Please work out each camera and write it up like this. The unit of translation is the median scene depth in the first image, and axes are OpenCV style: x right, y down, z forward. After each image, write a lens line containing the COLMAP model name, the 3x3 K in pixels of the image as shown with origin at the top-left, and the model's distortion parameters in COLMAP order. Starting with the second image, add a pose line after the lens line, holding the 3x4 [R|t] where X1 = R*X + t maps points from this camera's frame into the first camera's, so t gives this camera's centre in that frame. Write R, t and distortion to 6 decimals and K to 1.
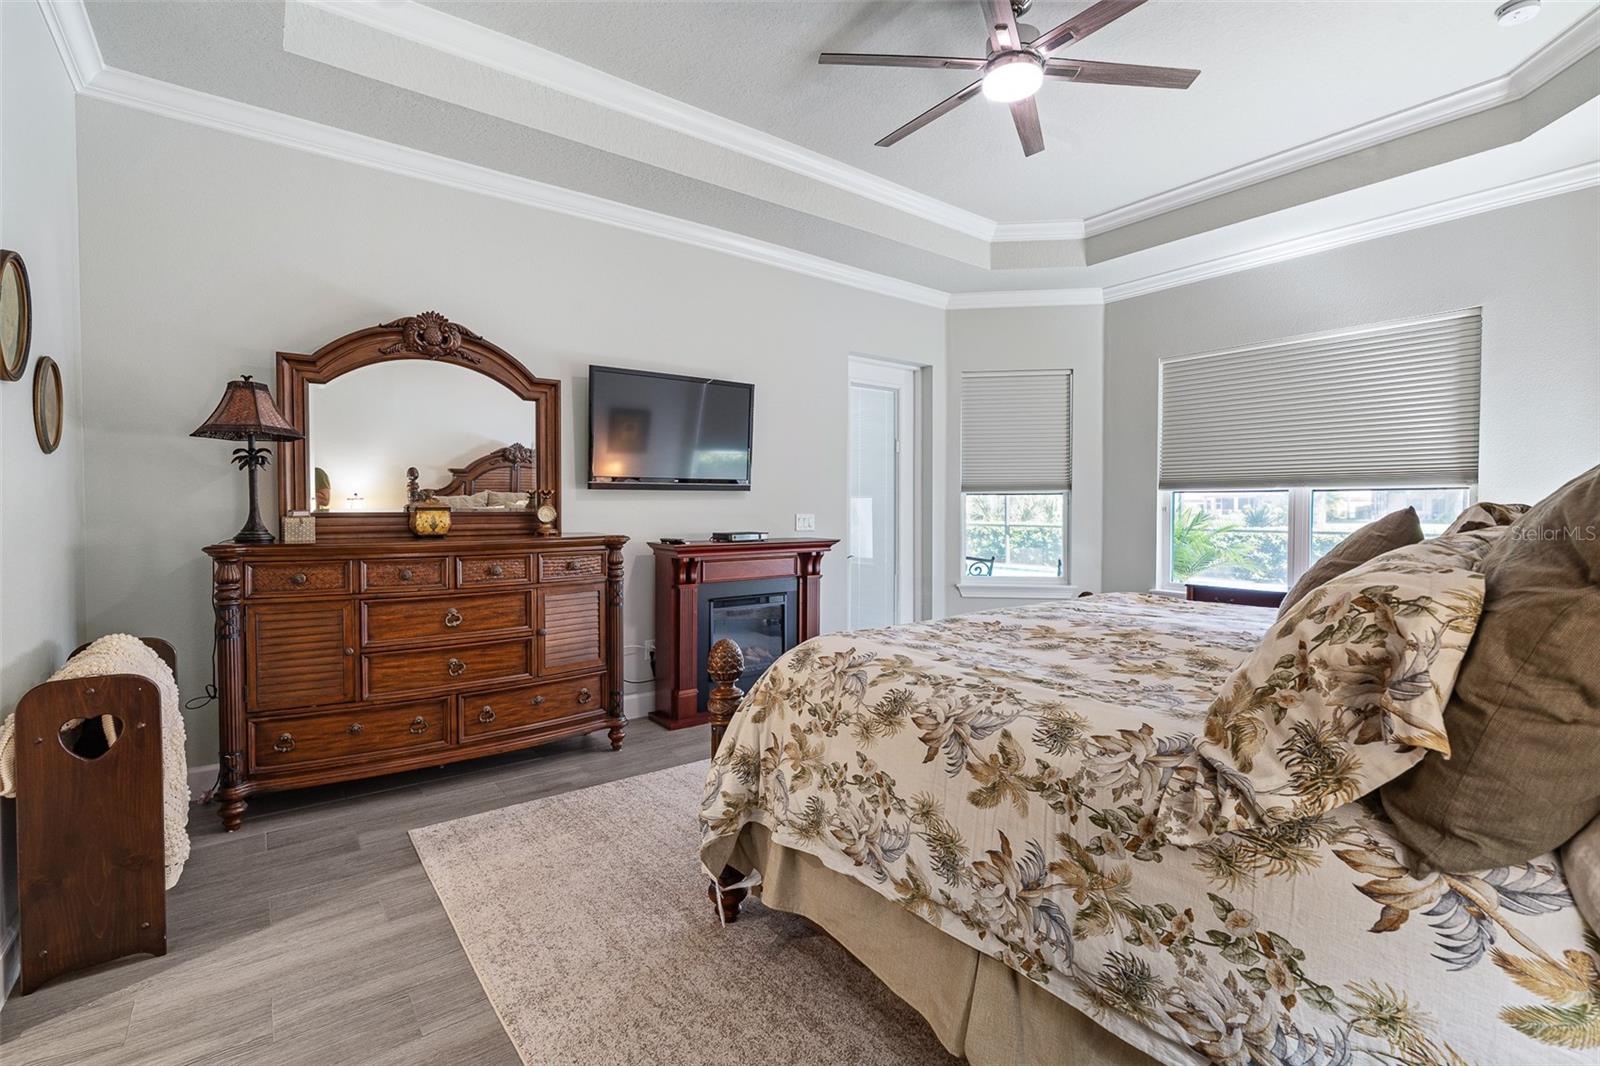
lens RADIAL K [[722.6, 0, 795.7], [0, 722.6, 518.8], [0, 0, 1]] dist [-0.007023, 0.002106]
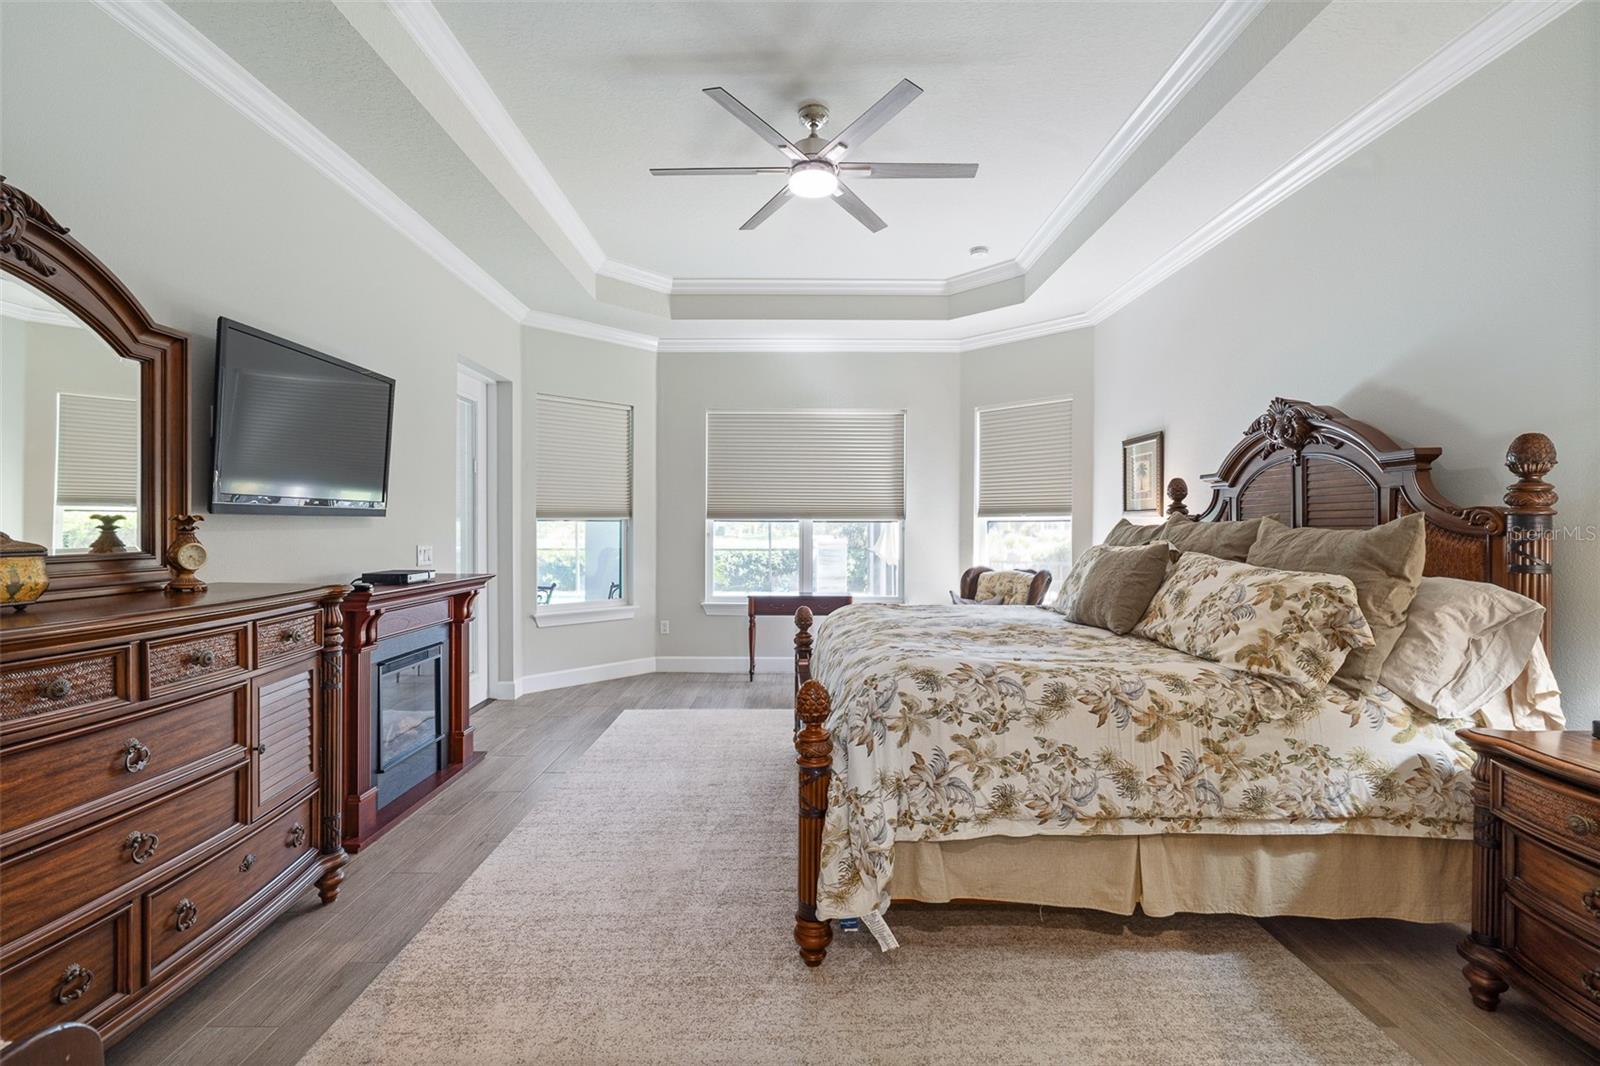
lens RADIAL K [[722.6, 0, 792.6], [0, 722.6, 530.9], [0, 0, 1]] dist [-0.007023, 0.002106]
pose [[0.602323, -0.002192, 0.798250, -1.253177], [0.009836, 0.999941, -0.004676, -0.047761], [-0.798192, 0.010668, 0.602309, 0.582748]]
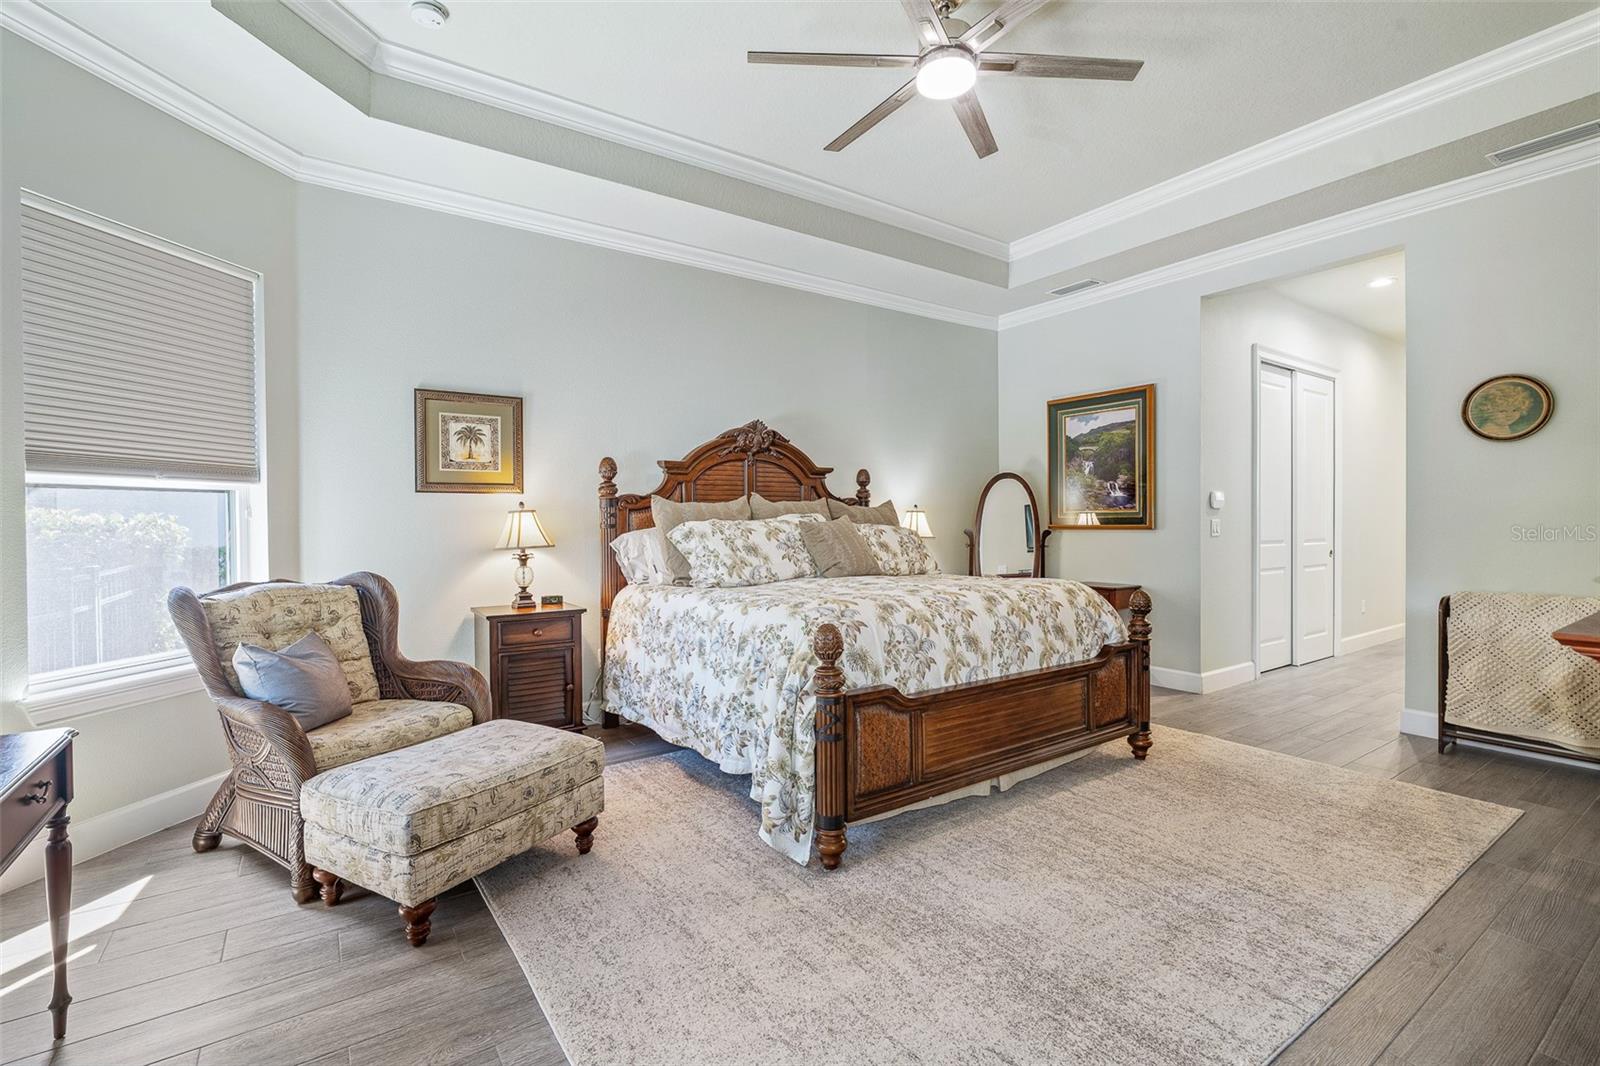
lens RADIAL K [[722.6, 0, 798.1], [0, 722.6, 530.7], [0, 0, 1]] dist [-0.007023, 0.002106]
pose [[-0.999390, 0.008292, 0.033931, 0.880400], [0.009312, 0.999506, 0.030017, -0.038455], [-0.033666, 0.030315, -0.998973, 3.718808]]
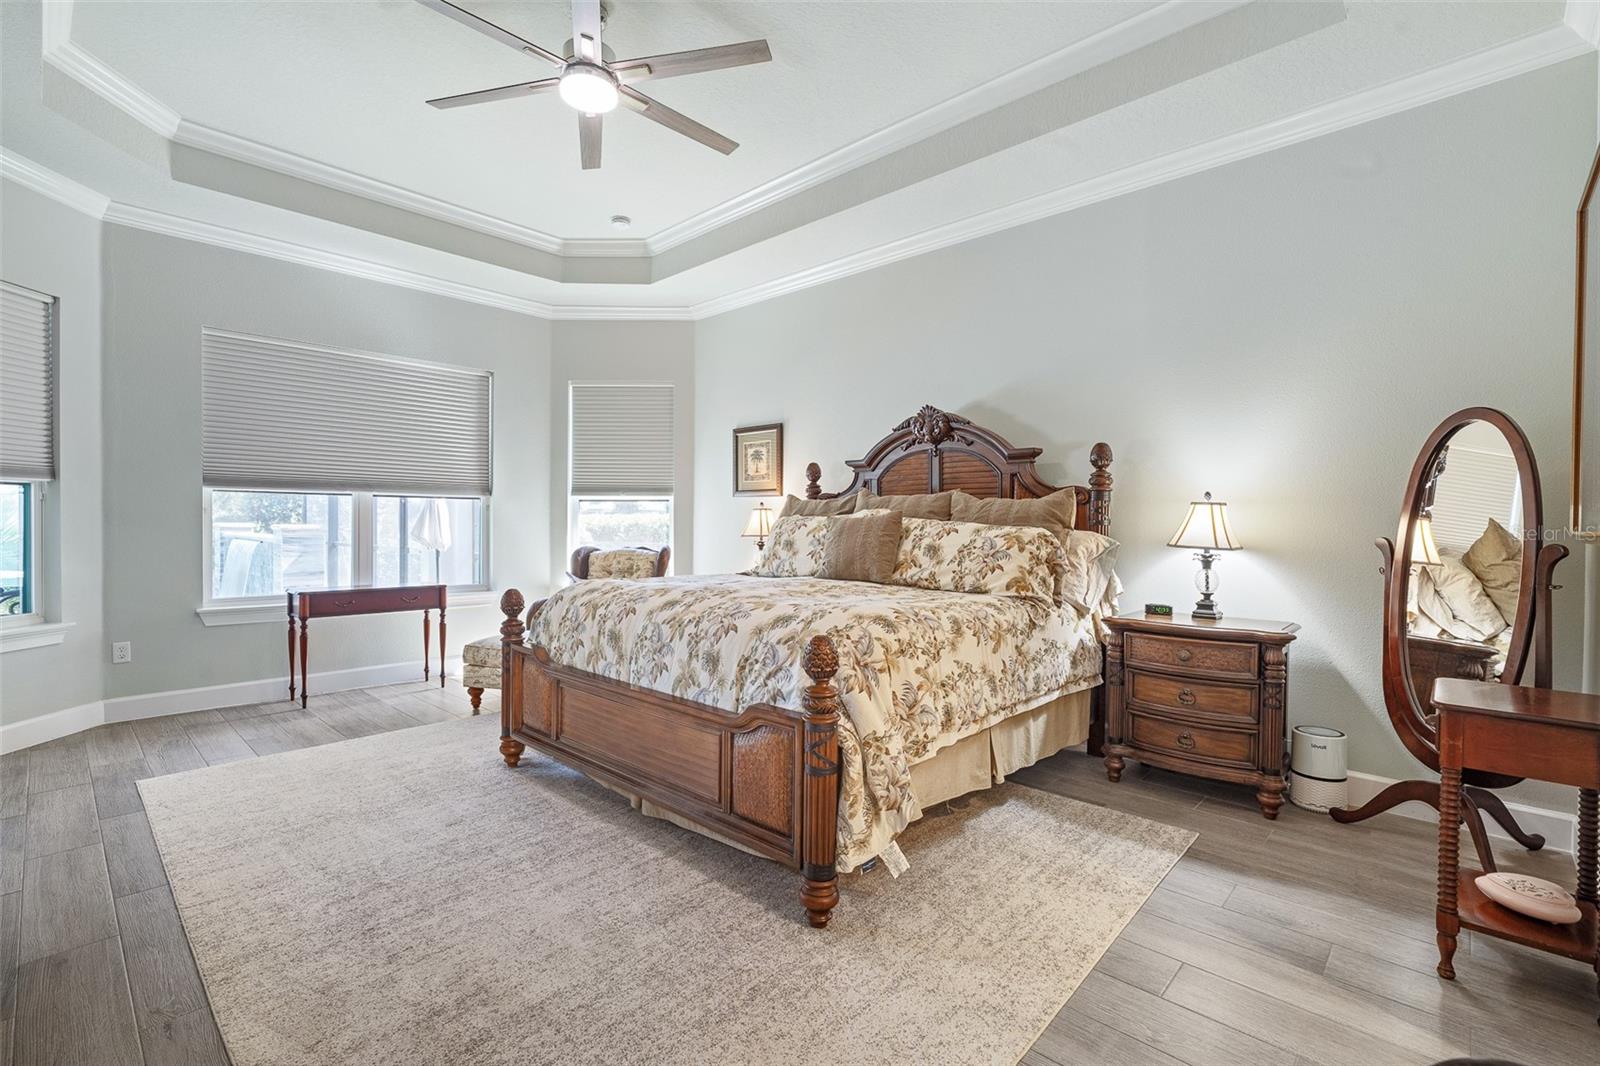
lens RADIAL K [[722.6, 0, 801.6], [0, 722.6, 534.2], [0, 0, 1]] dist [-0.007023, 0.002106]
pose [[-0.173020, -0.015402, 0.984798, -1.440101], [0.009925, 0.999800, 0.017381, 0.019712], [-0.984868, 0.012782, -0.172833, 1.646383]]
